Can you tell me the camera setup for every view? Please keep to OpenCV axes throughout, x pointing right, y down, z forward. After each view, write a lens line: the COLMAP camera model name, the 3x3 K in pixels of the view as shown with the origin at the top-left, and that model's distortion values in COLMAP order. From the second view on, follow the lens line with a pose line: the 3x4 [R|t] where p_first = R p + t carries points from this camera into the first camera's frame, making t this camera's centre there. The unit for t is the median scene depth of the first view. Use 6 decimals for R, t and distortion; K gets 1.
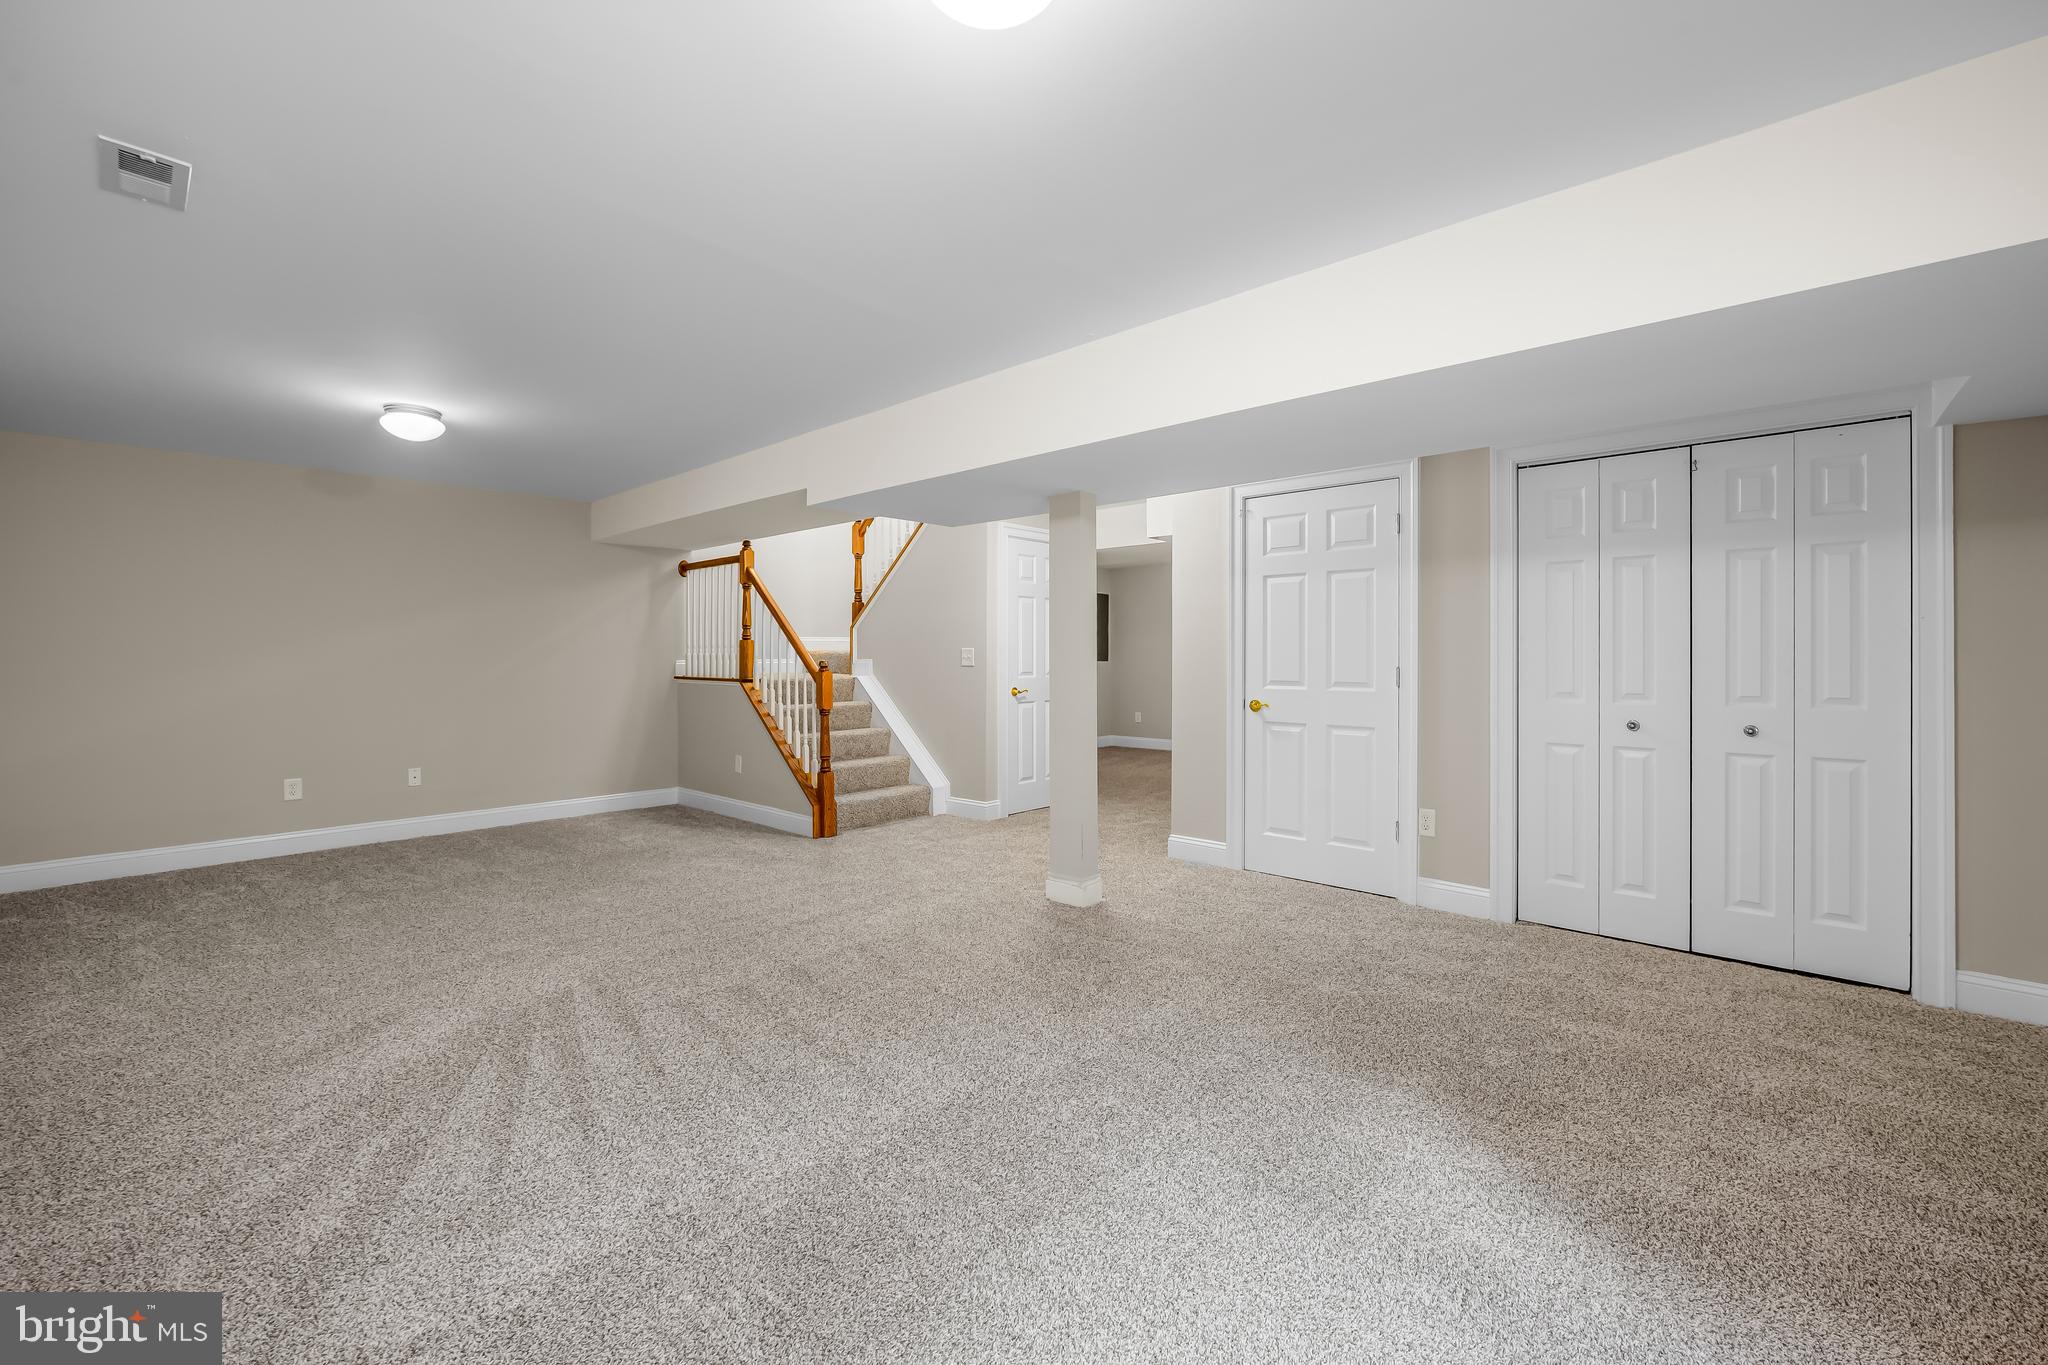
lens RADIAL K [[825.2, 0, 1039.7], [0, 825.2, 668.2], [0, 0, 1]] dist [-0.004197, -0.000451]
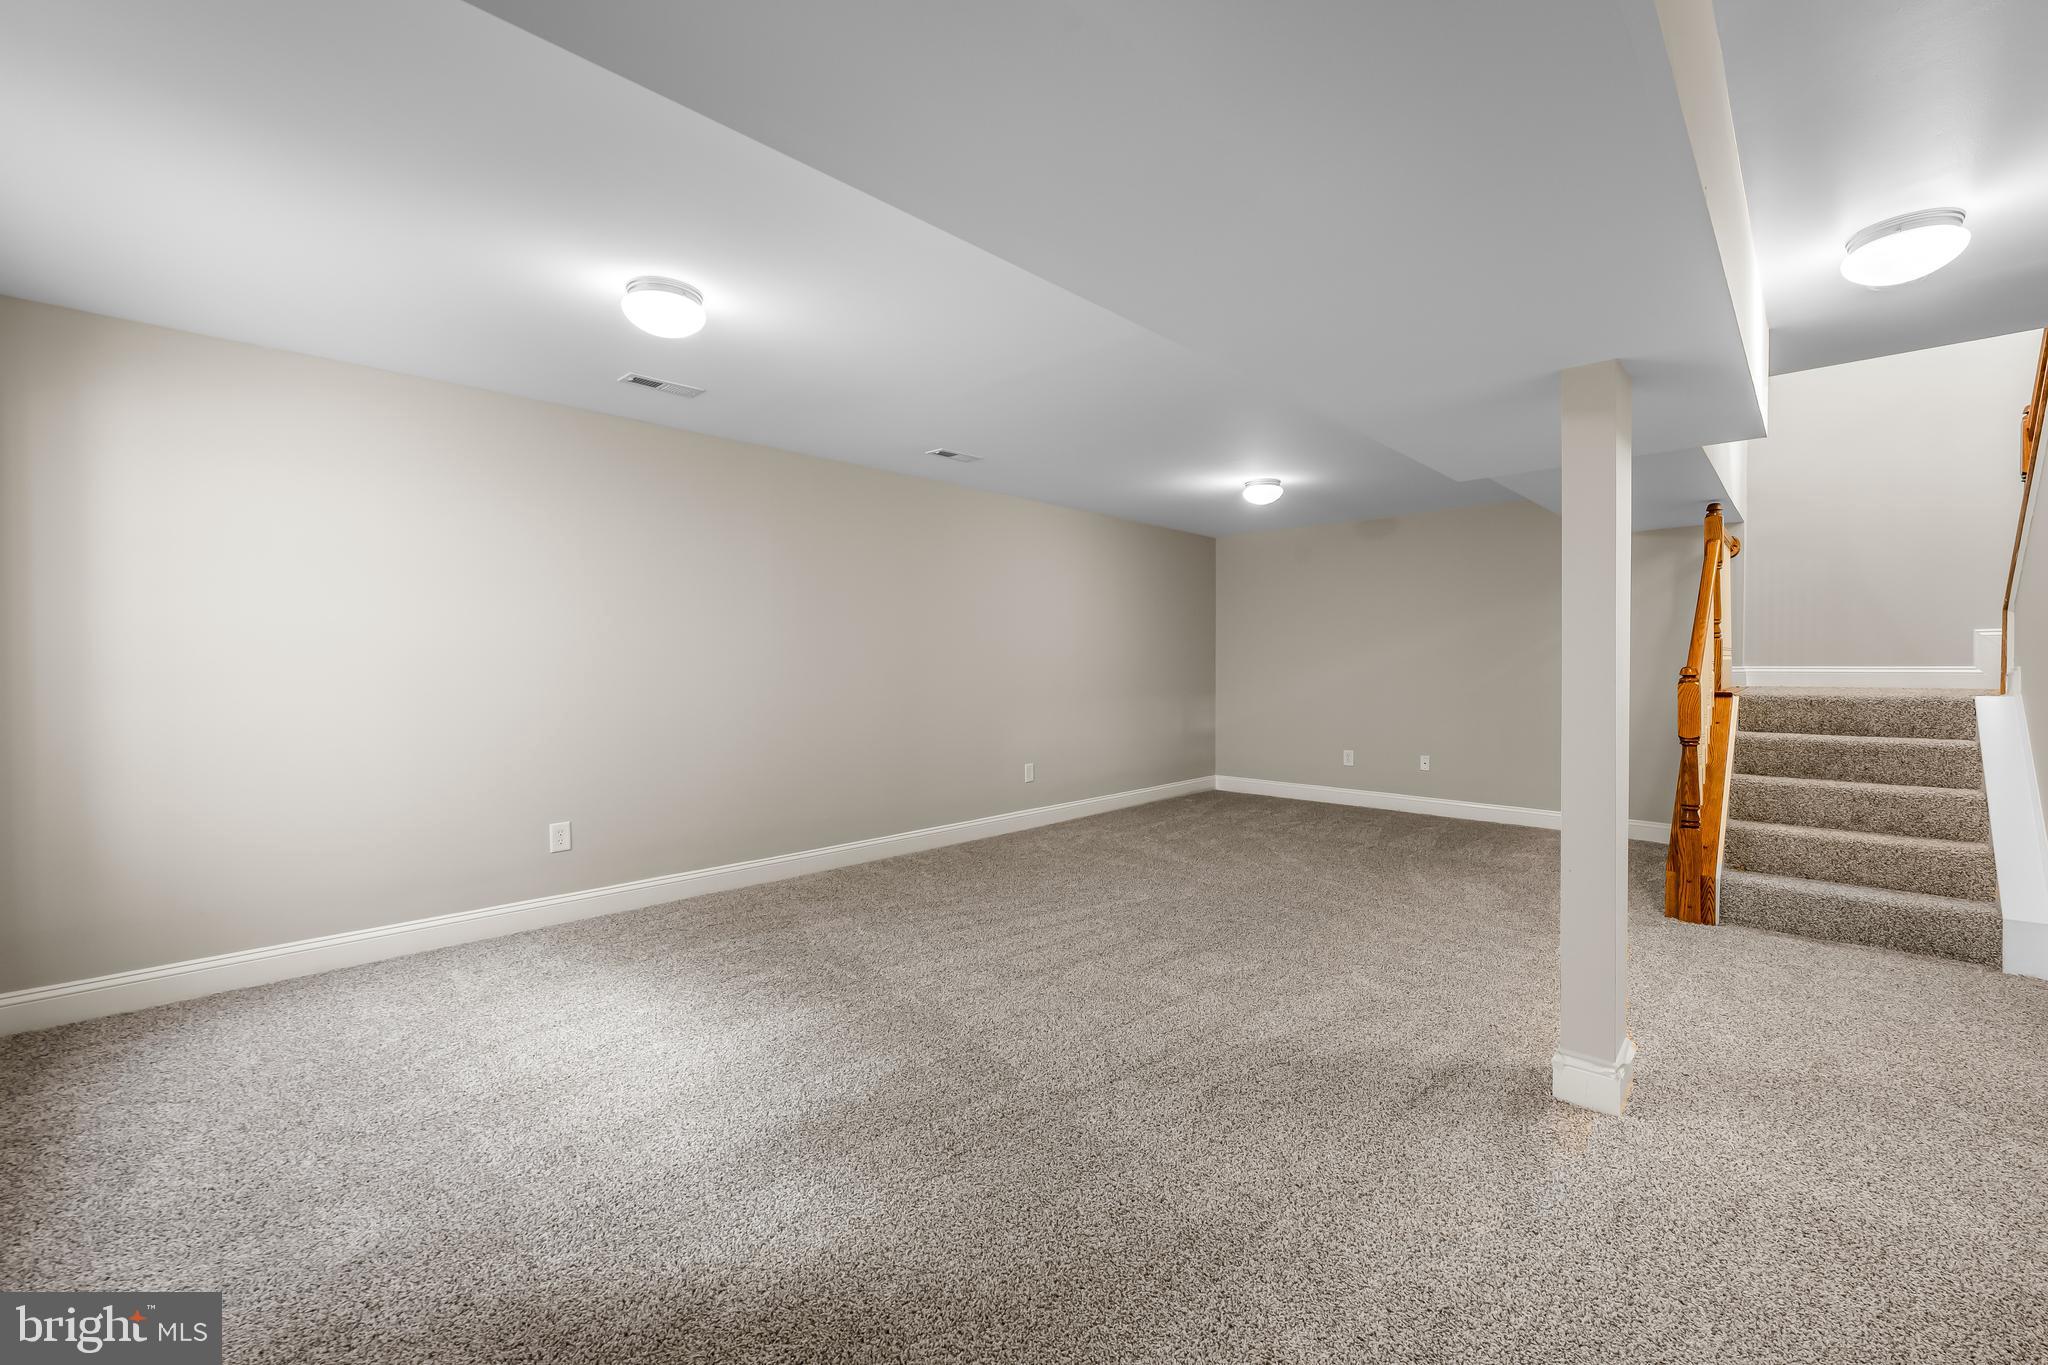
lens RADIAL K [[825.2, 0, 1042.9], [0, 825.2, 668.6], [0, 0, 1]] dist [-0.004197, -0.000451]
pose [[-0.039308, -0.005808, -0.999210, 0.664366], [-0.018902, 0.999809, -0.005068, 0.010413], [0.999048, 0.018688, -0.039411, 0.711713]]
